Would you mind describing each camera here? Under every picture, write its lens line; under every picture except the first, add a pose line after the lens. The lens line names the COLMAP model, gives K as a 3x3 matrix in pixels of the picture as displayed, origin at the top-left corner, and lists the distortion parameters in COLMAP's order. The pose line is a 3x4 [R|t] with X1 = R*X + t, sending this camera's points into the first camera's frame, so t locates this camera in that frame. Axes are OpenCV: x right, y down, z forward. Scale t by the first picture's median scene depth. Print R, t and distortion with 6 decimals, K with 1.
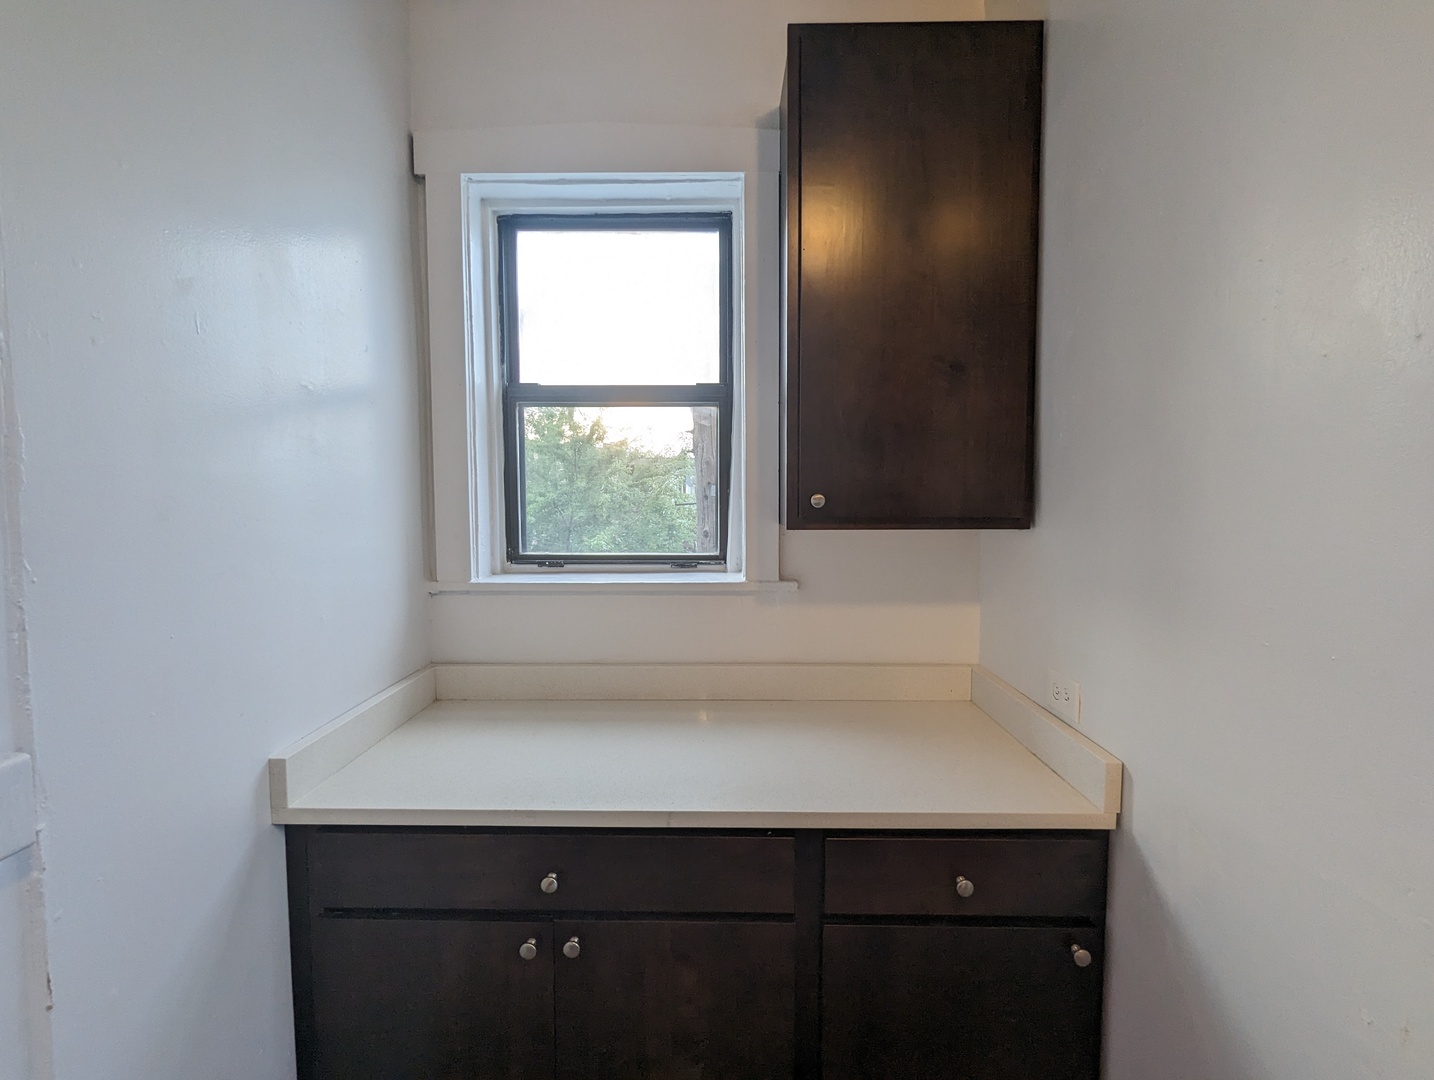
lens RADIAL K [[684.9, 0, 719.7], [0, 684.9, 534.8], [0, 0, 1]] dist [-0.001279, 0.002790]
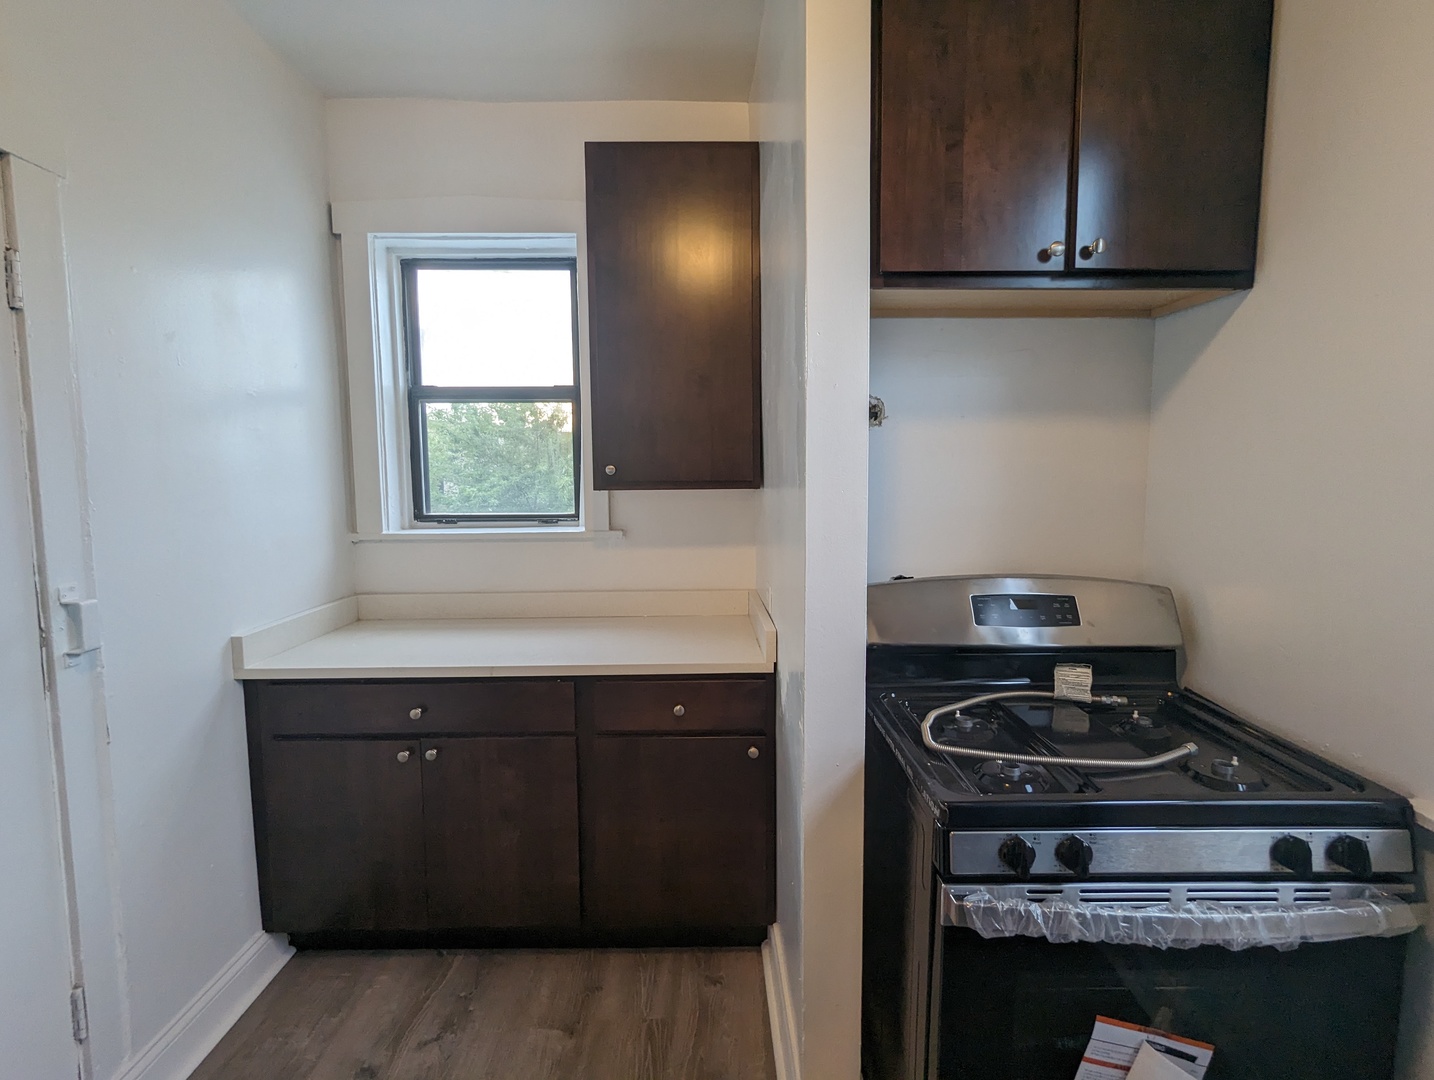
lens RADIAL K [[684.9, 0, 719.7], [0, 684.9, 534.8], [0, 0, 1]] dist [-0.001279, 0.002790]
pose [[0.999554, -0.008814, 0.028547, 0.264769], [0.008154, 0.999699, 0.023153, 0.045070], [-0.028743, -0.022909, 0.999324, -0.376219]]
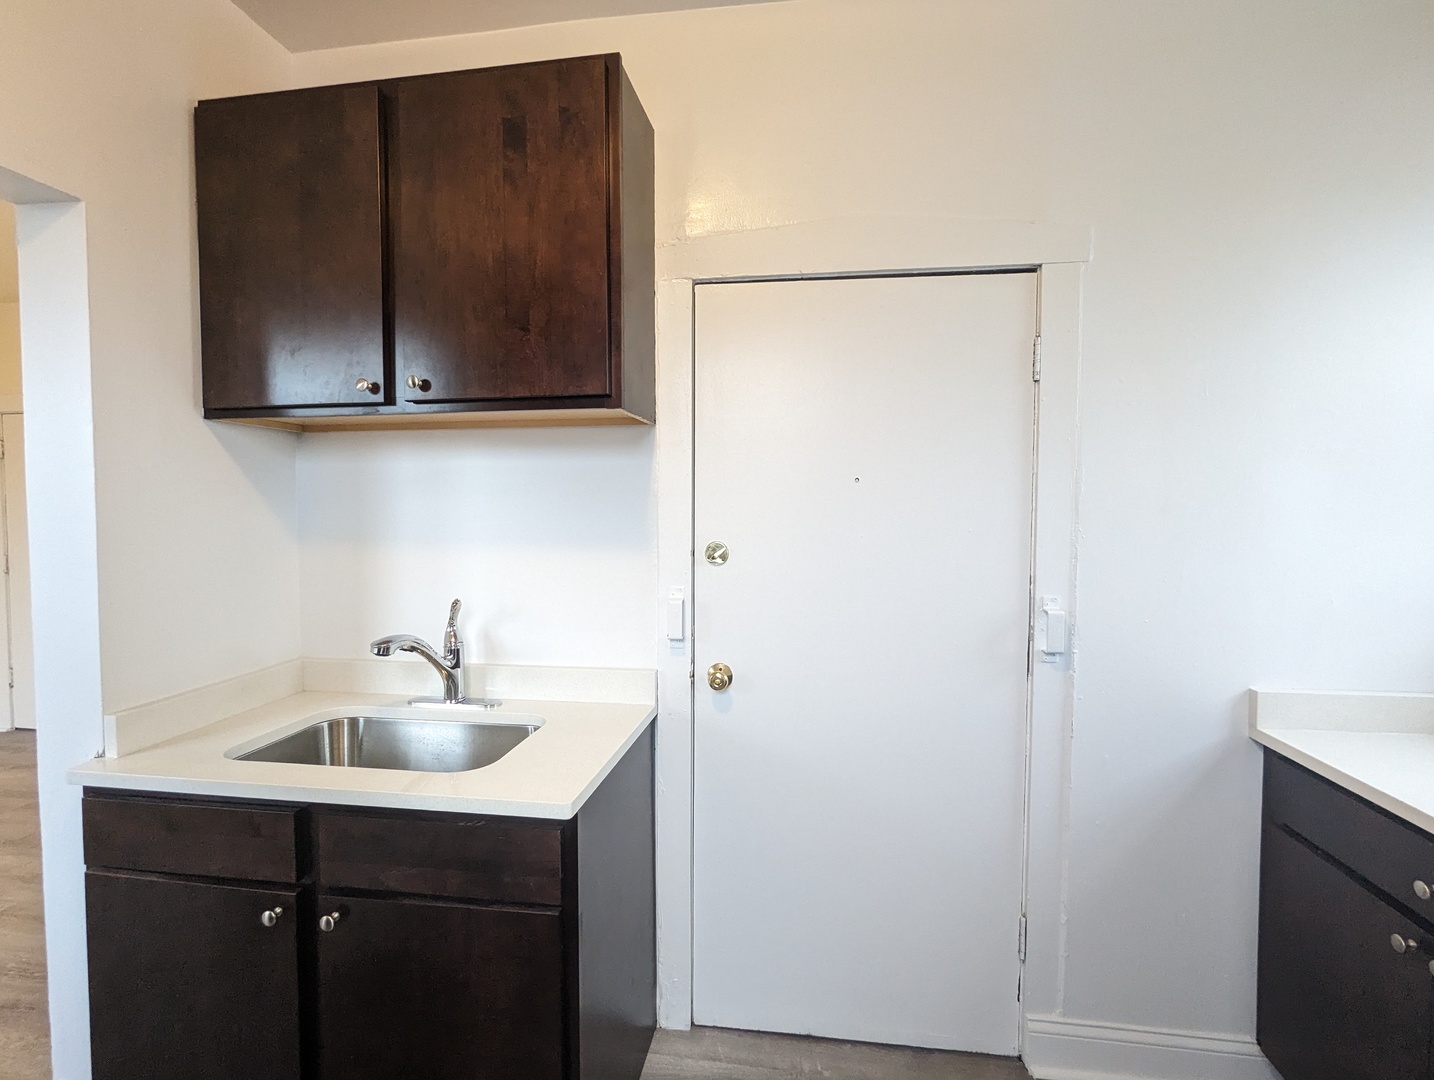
lens RADIAL K [[684.9, 0, 719.7], [0, 684.9, 534.8], [0, 0, 1]] dist [-0.001279, 0.002790]
pose [[-0.116124, 0.039341, -0.992455, 0.539906], [-0.066405, 0.996672, 0.047278, 0.014757], [0.991012, 0.071395, -0.113125, 0.048655]]
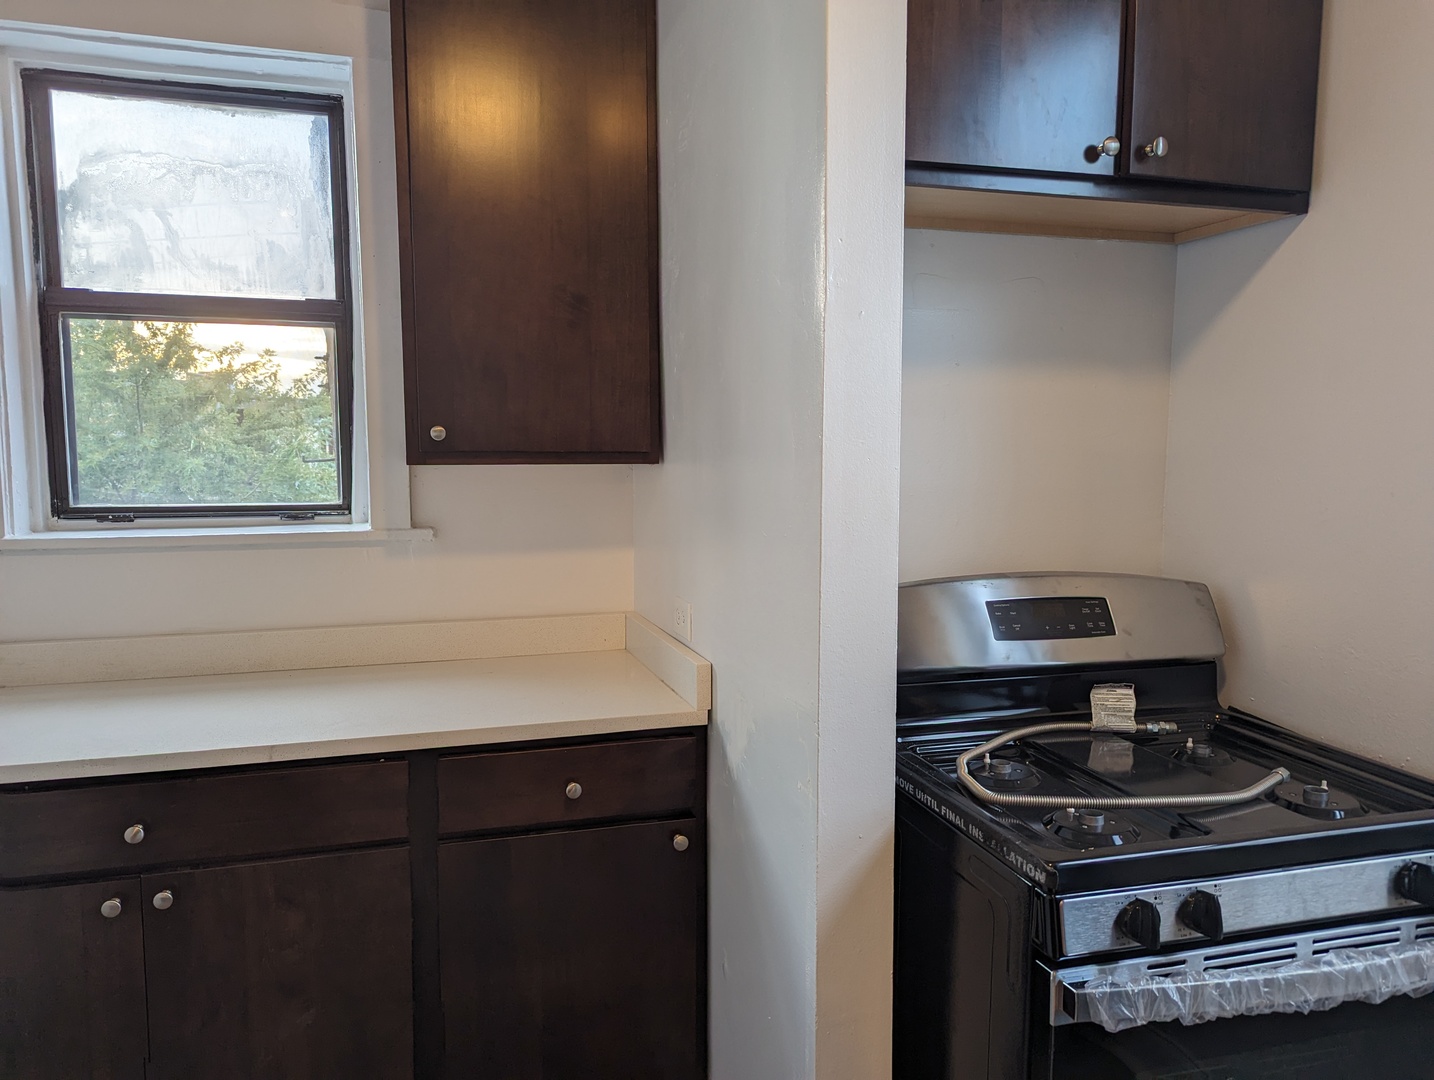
lens RADIAL K [[1017.3, 0, 706.7], [0, 1017.3, 542.9], [0, 0, 1]] dist [0.052012, -0.045254]
pose [[0.956676, -0.027522, 0.289850, 0.067394], [0.020812, 0.999440, 0.026207, 0.058441], [-0.290409, -0.019039, 0.956713, -0.372801]]
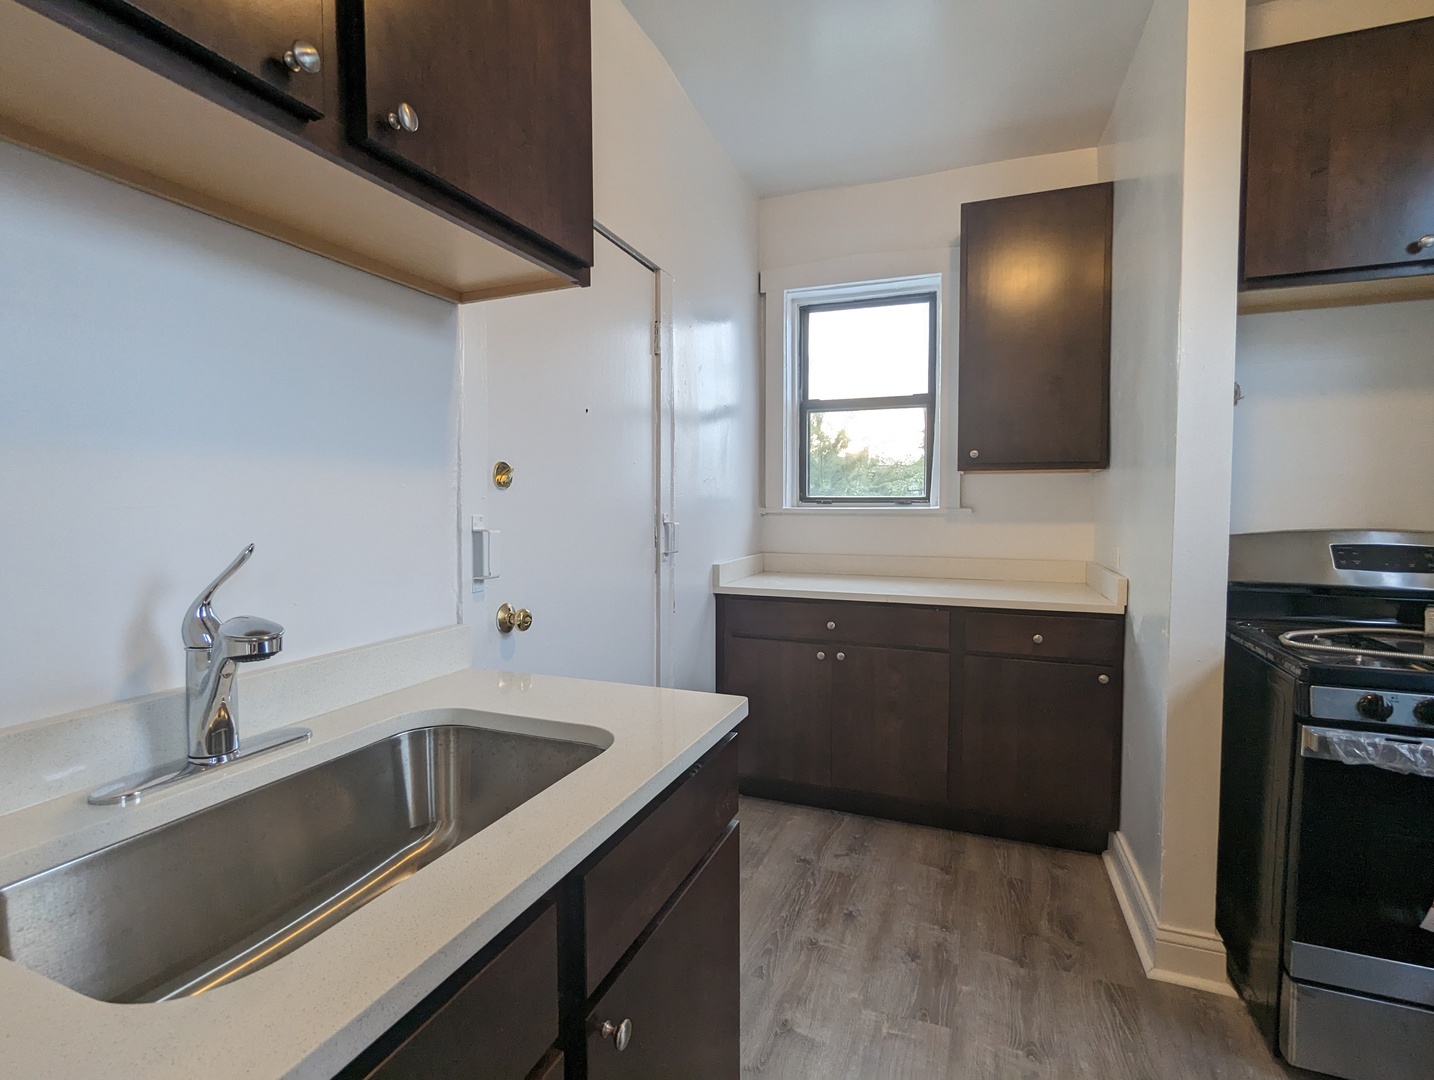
lens RADIAL K [[684.9, 0, 719.7], [0, 684.9, 534.8], [0, 0, 1]] dist [-0.001279, 0.002790]
pose [[0.940604, 0.017073, -0.339077, 0.101038], [-0.023301, 0.999626, -0.014304, 0.168492], [0.338706, 0.021355, 0.940650, -0.777824]]
